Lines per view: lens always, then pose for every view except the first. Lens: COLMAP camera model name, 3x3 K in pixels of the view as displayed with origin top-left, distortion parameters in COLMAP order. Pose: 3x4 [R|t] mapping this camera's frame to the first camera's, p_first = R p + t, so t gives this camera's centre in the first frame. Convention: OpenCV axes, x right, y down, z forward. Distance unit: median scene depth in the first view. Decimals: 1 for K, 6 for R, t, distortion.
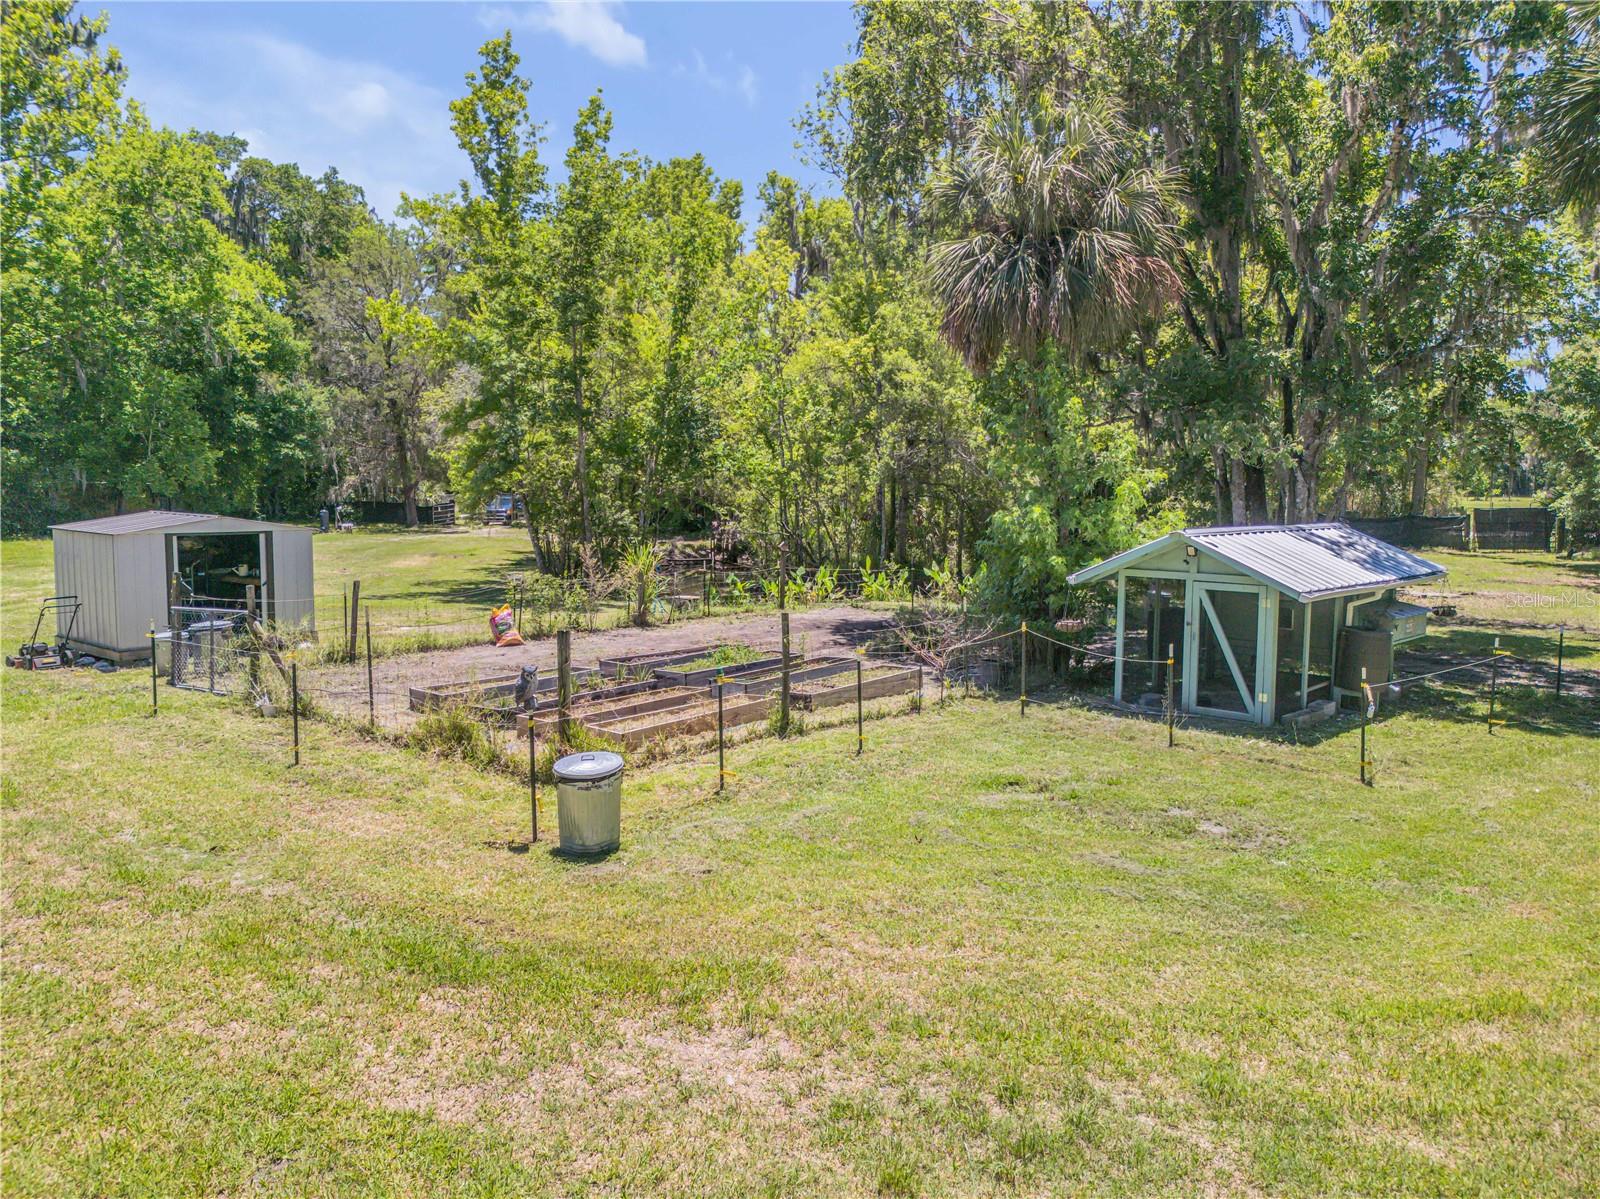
lens RADIAL K [[1146.4, 0, 808.5], [0, 1146.4, 599.5], [0, 0, 1]] dist [0.048683, -0.033697]
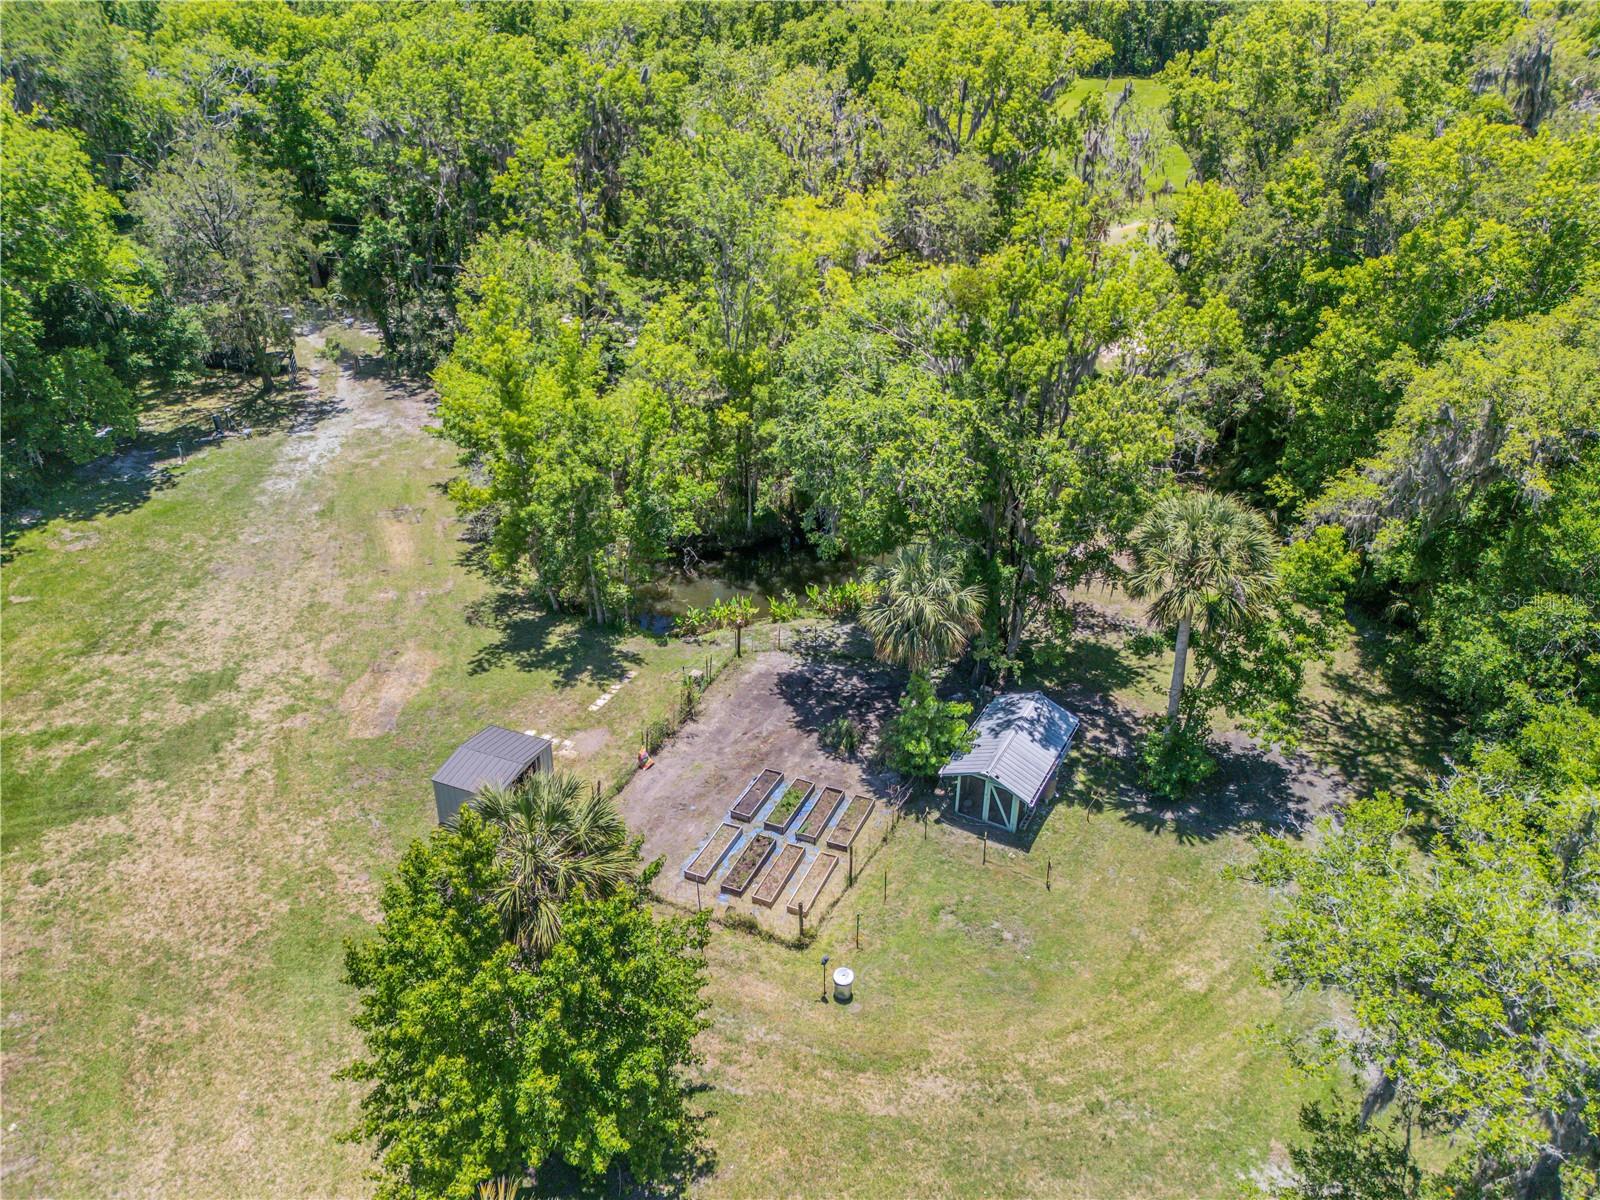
lens RADIAL K [[1146.4, 0, 788.2], [0, 1146.4, 593.7], [0, 0, 1]] dist [0.048683, -0.033697]
pose [[0.963326, -0.142891, 0.227123, -1.422642], [0.033990, 0.904583, 0.424940, -3.453612], [-0.266172, -0.401636, 0.876265, -2.211497]]
